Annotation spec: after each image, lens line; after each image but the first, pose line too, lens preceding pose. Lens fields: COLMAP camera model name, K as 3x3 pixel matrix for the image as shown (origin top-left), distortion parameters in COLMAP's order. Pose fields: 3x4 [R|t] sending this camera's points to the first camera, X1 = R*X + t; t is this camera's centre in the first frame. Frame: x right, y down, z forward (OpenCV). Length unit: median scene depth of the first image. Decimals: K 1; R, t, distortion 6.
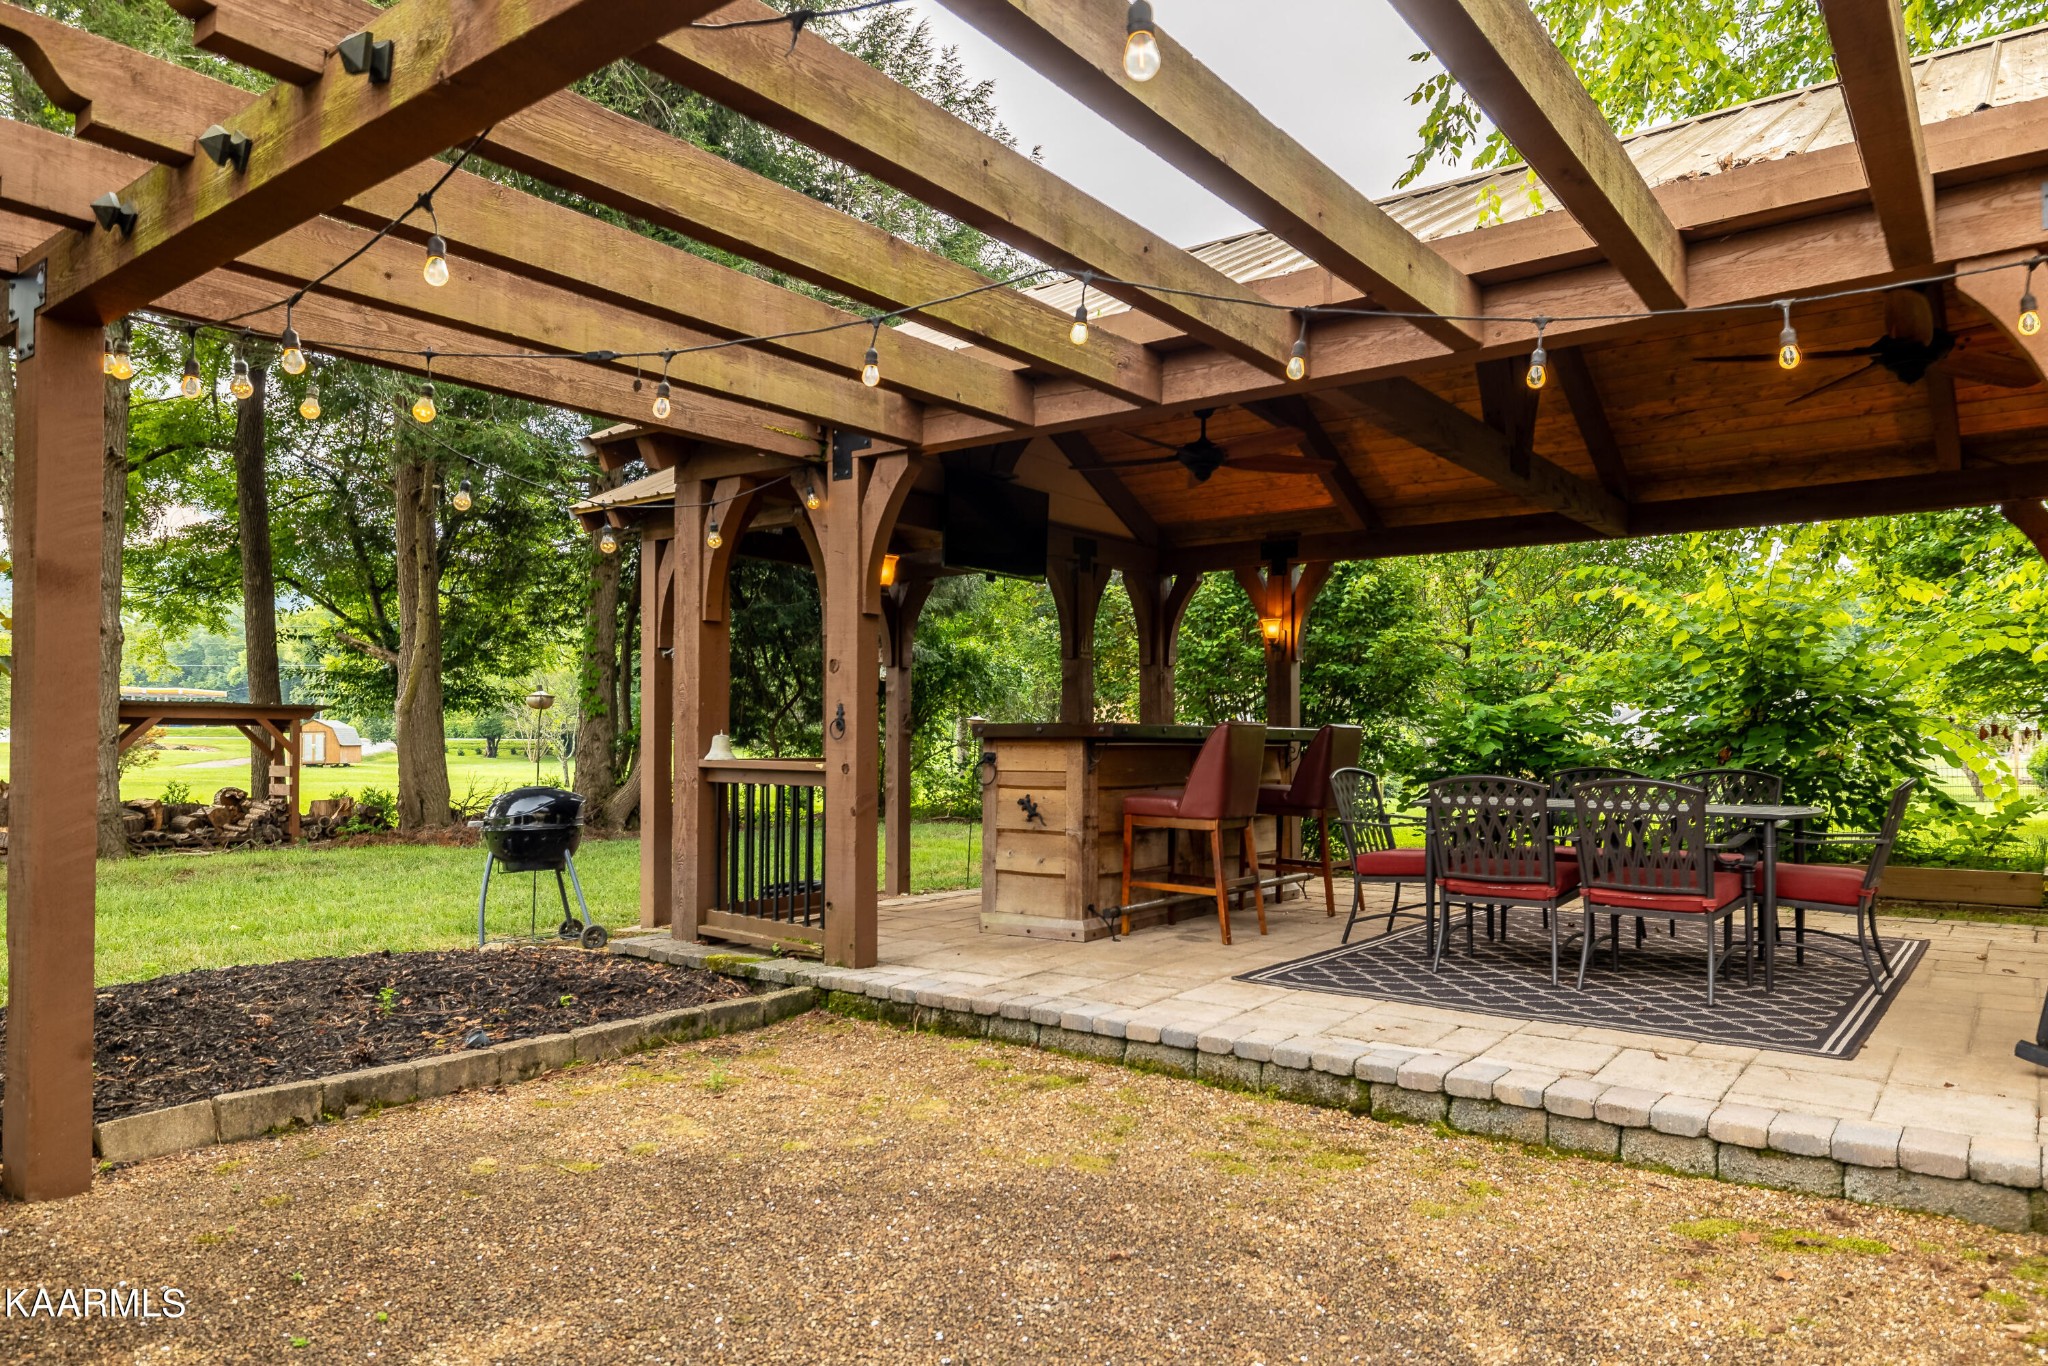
lens RADIAL K [[1318.5, 0, 1024.0], [0, 1318.5, 683.0], [0, 0, 1]] dist [-0.001296, 0.000633]
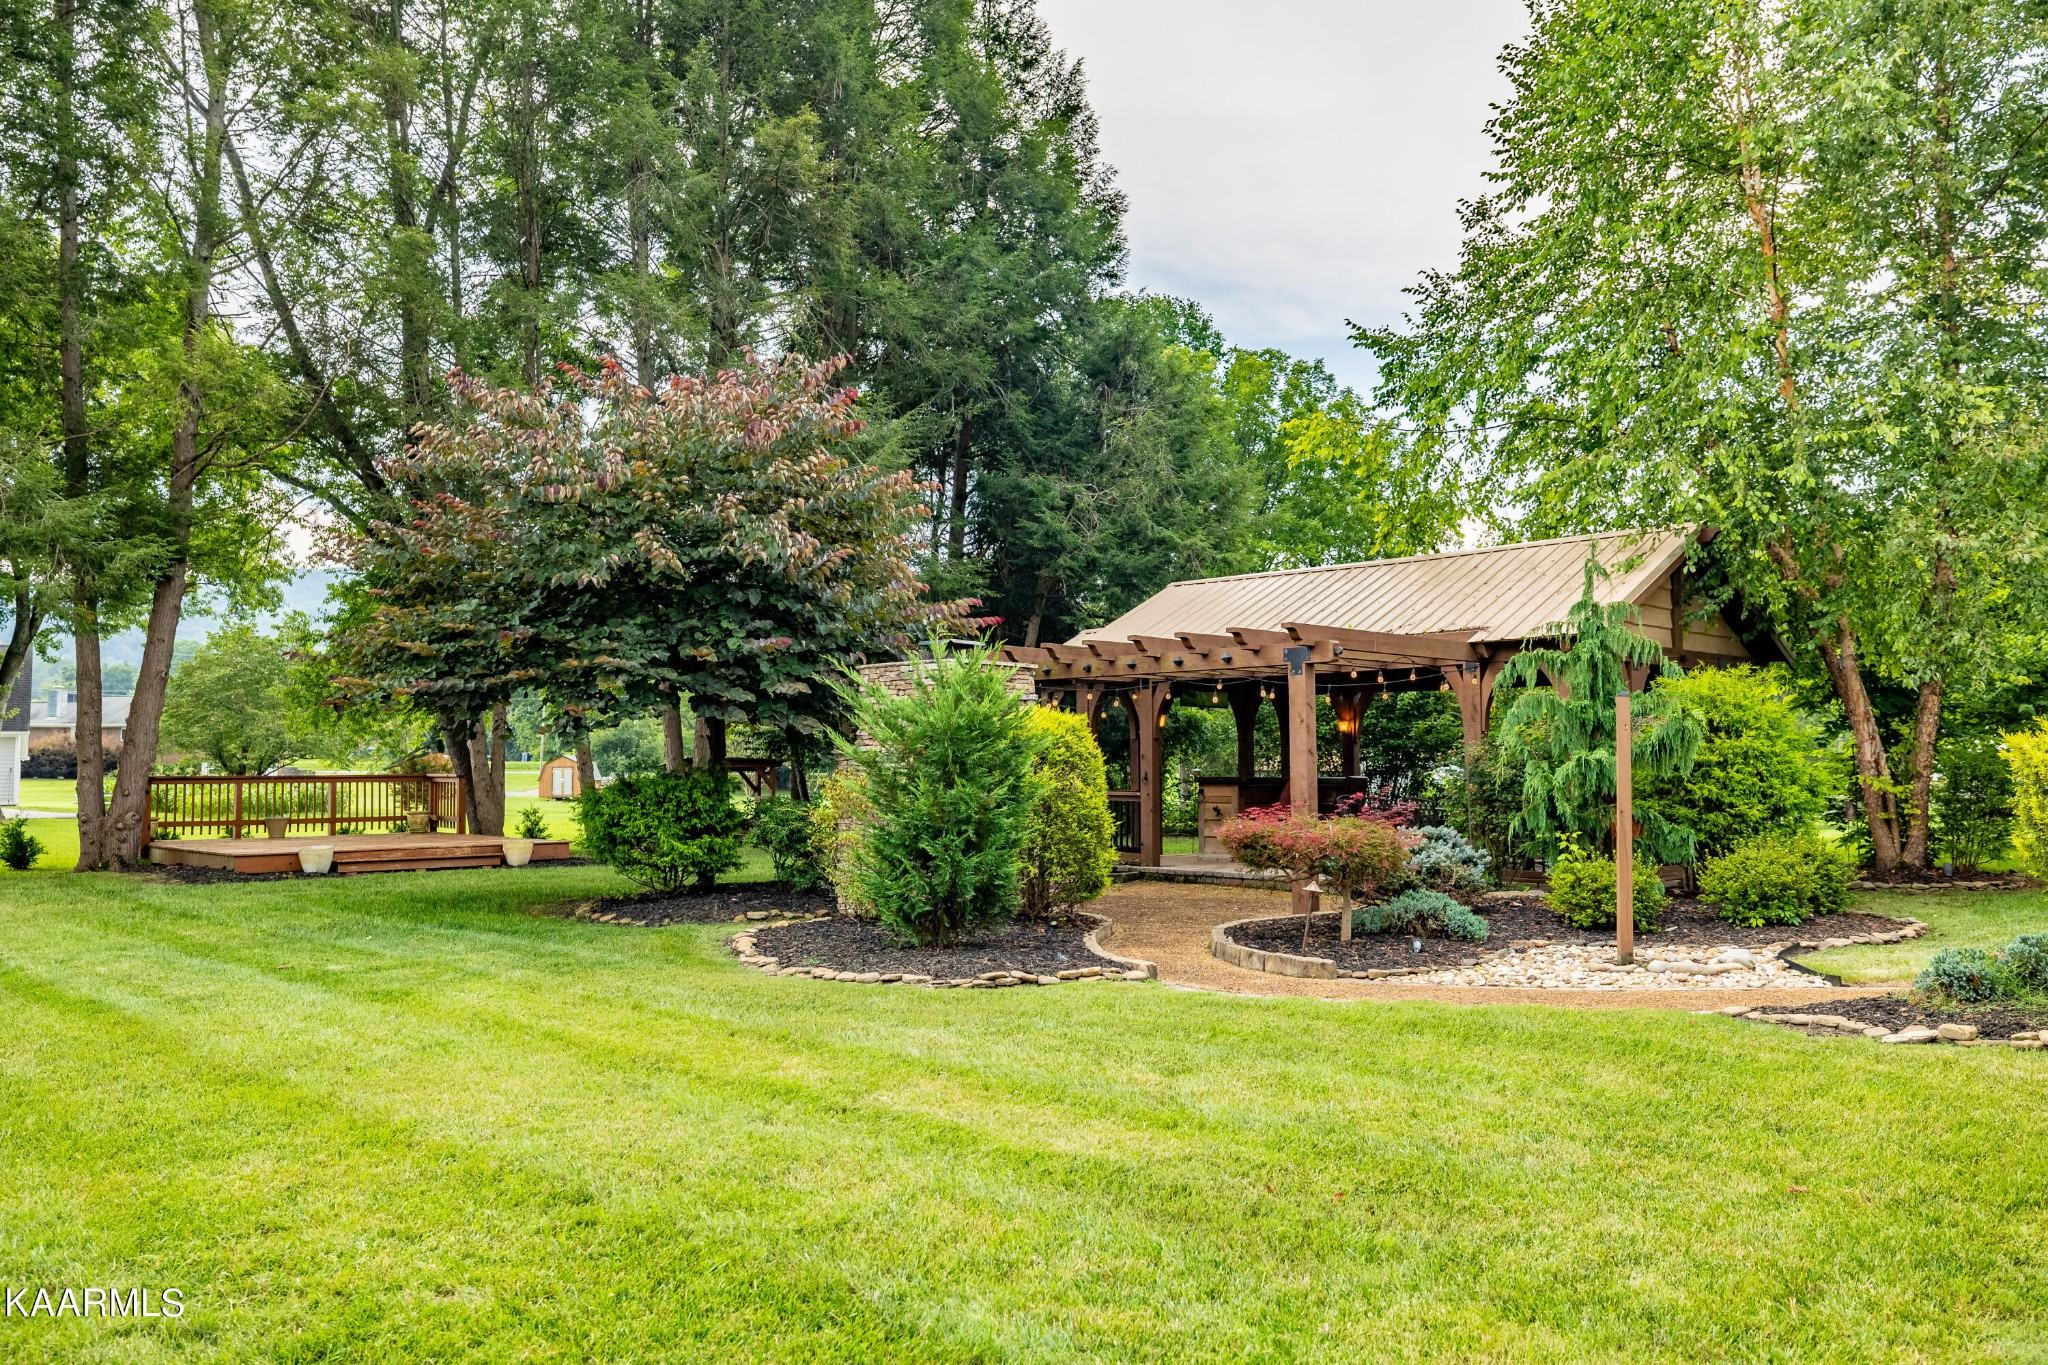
lens RADIAL K [[1318.5, 0, 1024.0], [0, 1318.5, 682.5], [0, 0, 1]] dist [-0.001296, 0.000633]
pose [[0.986120, -0.013971, -0.165446, 0.041296], [0.009715, 0.999601, -0.026504, -0.059456], [0.165751, 0.024529, 0.985863, -1.057868]]
